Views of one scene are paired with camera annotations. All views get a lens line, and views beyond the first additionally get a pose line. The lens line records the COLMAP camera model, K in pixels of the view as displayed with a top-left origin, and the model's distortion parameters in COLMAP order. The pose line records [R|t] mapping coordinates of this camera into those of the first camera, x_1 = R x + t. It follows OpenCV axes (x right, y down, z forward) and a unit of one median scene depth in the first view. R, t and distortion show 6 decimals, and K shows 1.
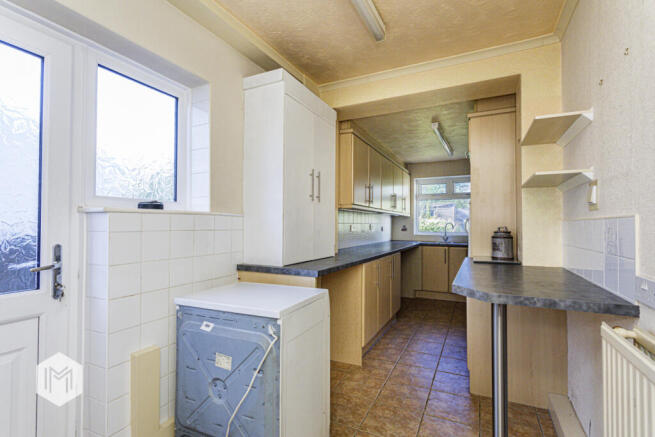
lens RADIAL K [[312.4, 0, 327.5], [0, 312.4, 218.5], [0, 0, 1]] dist [-0.001074, 0.000074]
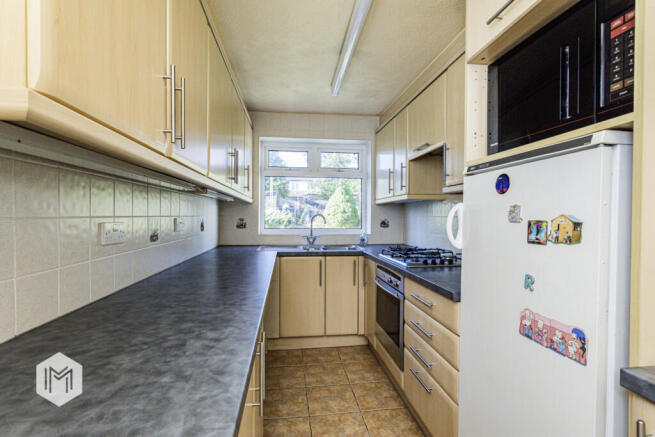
lens RADIAL K [[312.4, 0, 327.5], [0, 312.4, 218.5], [0, 0, 1]] dist [-0.001074, 0.000074]
pose [[0.832923, -0.003667, 0.553377, 0.082670], [-0.013569, 0.999542, 0.027047, 0.006215], [-0.553223, -0.030037, 0.832492, 0.595376]]
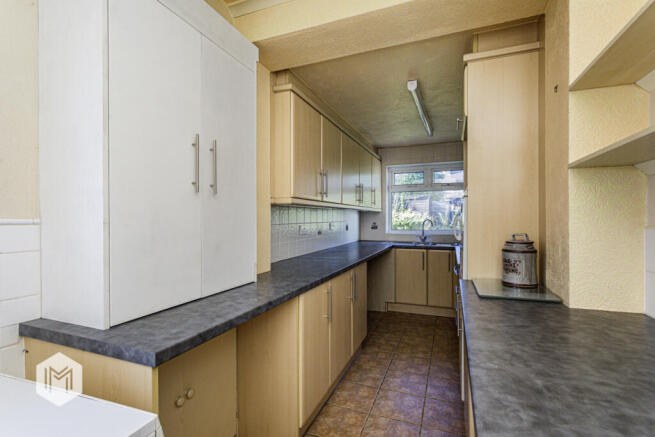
lens RADIAL K [[312.4, 0, 327.5], [0, 312.4, 218.5], [0, 0, 1]] dist [-0.001074, 0.000074]
pose [[0.997022, -0.007637, 0.076738, 0.076526], [0.005820, 0.999698, 0.023871, -0.012546], [-0.076898, -0.023354, 0.996765, 0.241507]]
